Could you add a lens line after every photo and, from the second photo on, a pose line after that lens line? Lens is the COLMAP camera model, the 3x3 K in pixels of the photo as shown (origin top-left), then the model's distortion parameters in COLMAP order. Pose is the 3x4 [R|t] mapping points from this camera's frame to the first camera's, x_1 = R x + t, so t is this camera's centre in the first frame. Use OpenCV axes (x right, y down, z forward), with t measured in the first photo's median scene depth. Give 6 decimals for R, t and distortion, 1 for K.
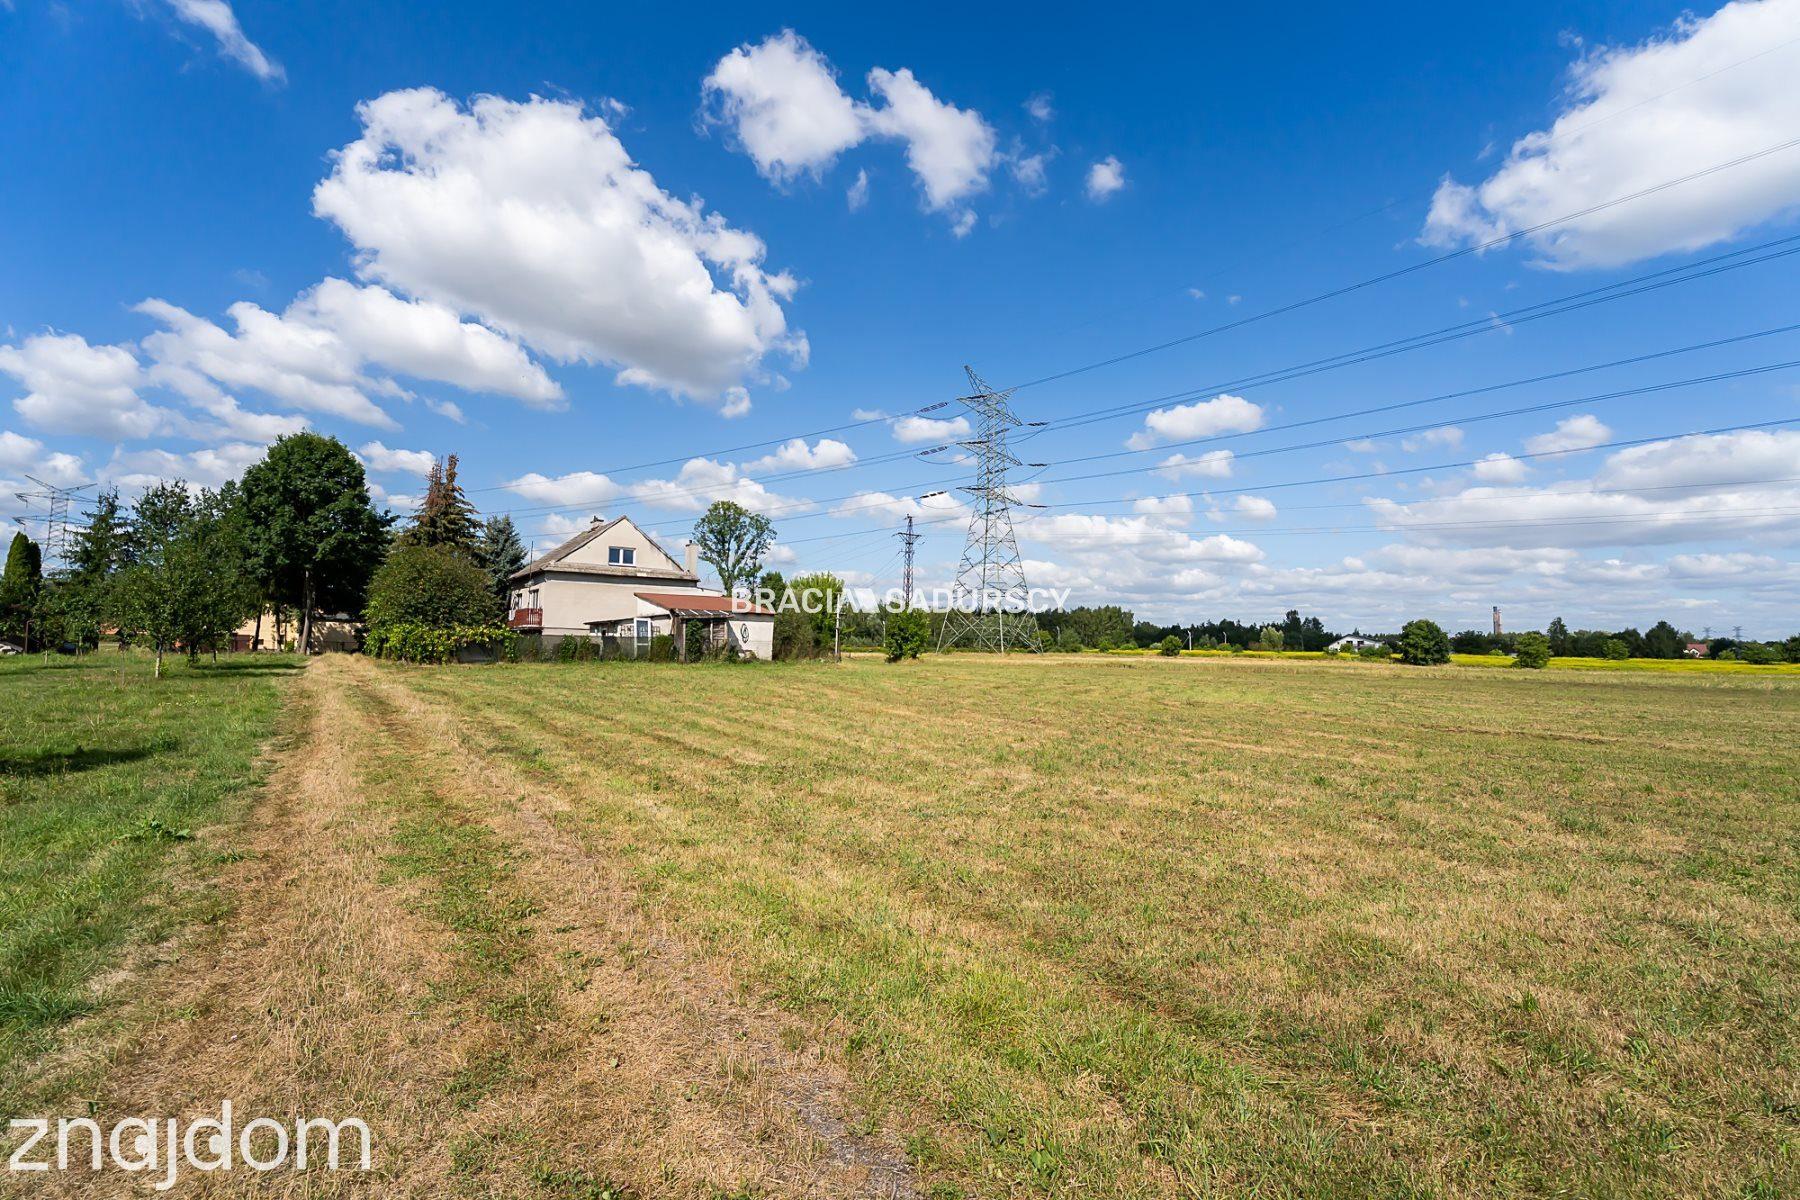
lens RADIAL K [[795.2, 0, 895.1], [0, 795.2, 600.6], [0, 0, 1]] dist [0.002995, -0.002031]
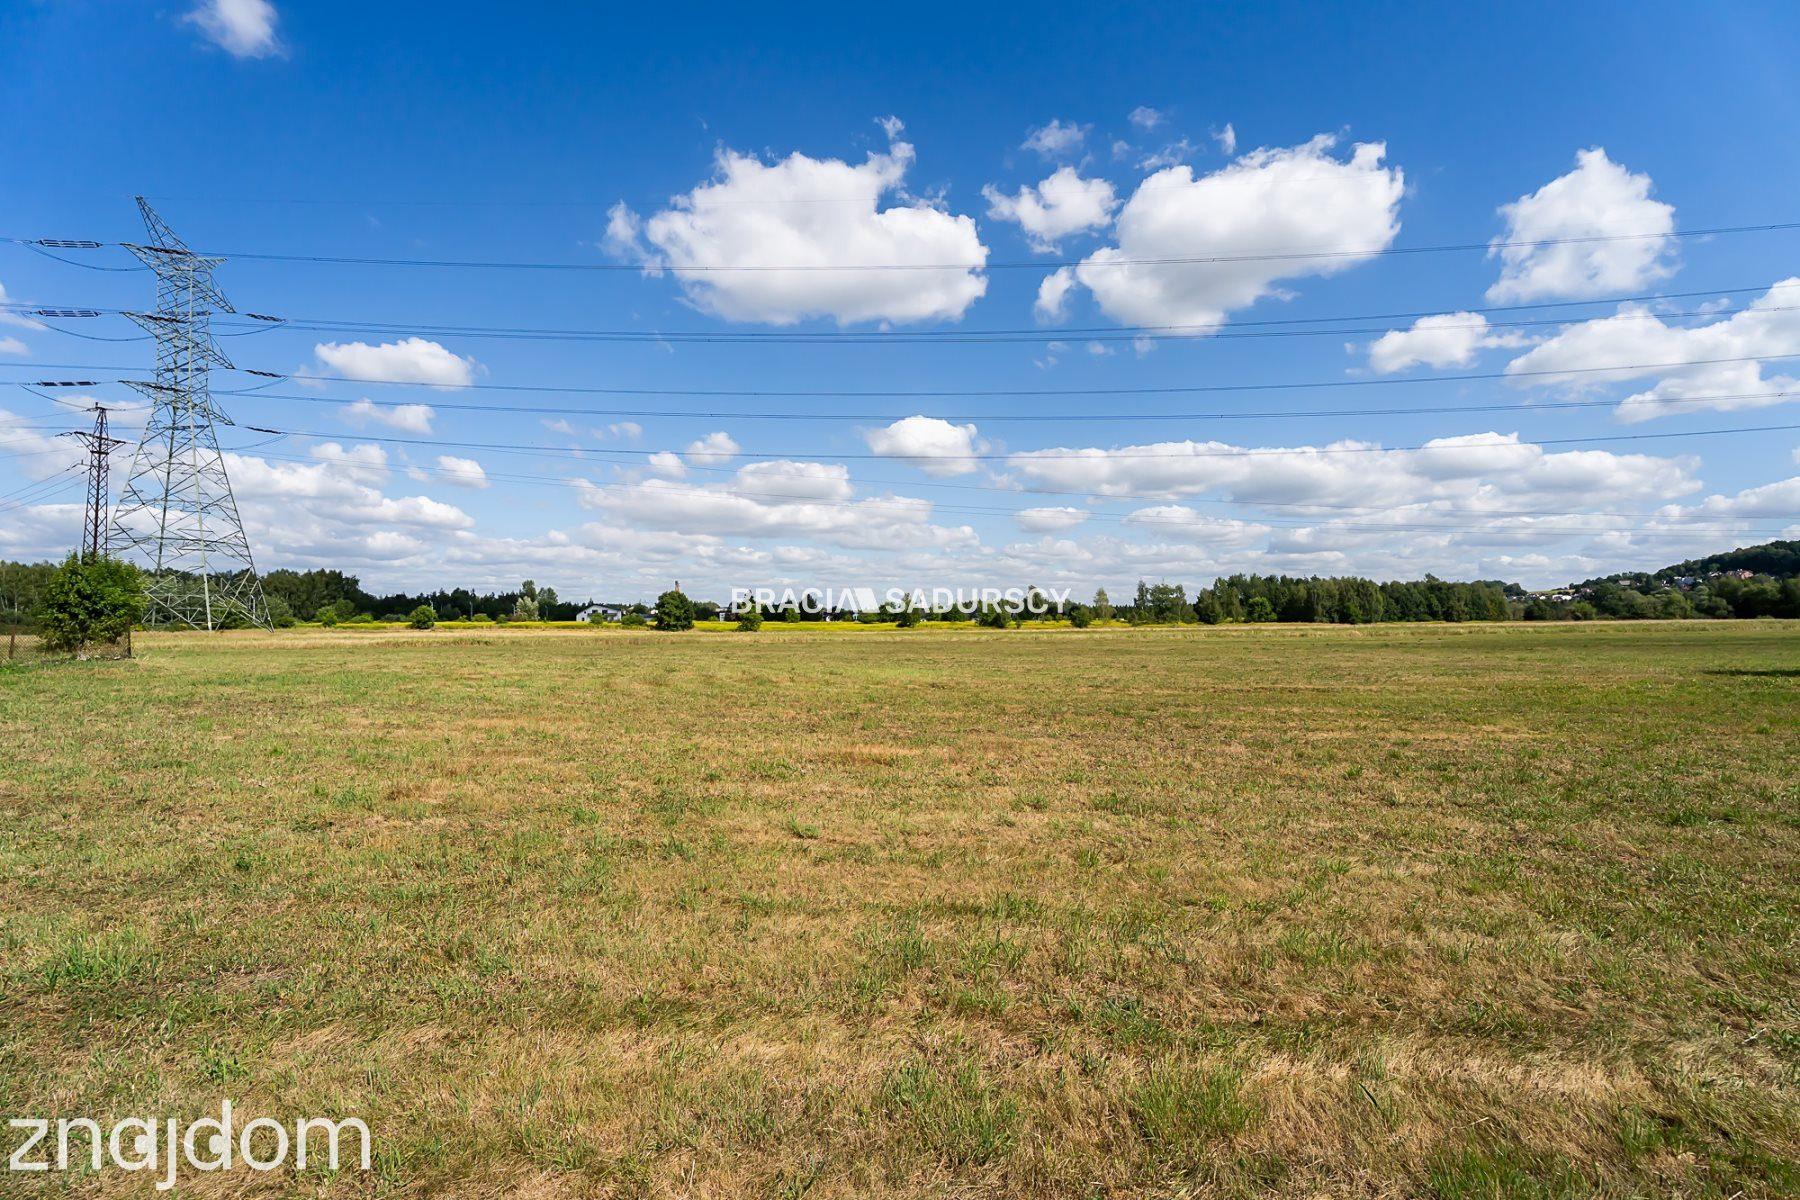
lens RADIAL K [[795.2, 0, 895.7], [0, 795.2, 605.4], [0, 0, 1]] dist [0.002995, -0.002031]
pose [[0.598562, -0.002771, 0.801072, -0.225249], [-0.032825, 0.999069, 0.027983, 0.010835], [-0.800404, -0.043044, 0.597914, 0.312427]]
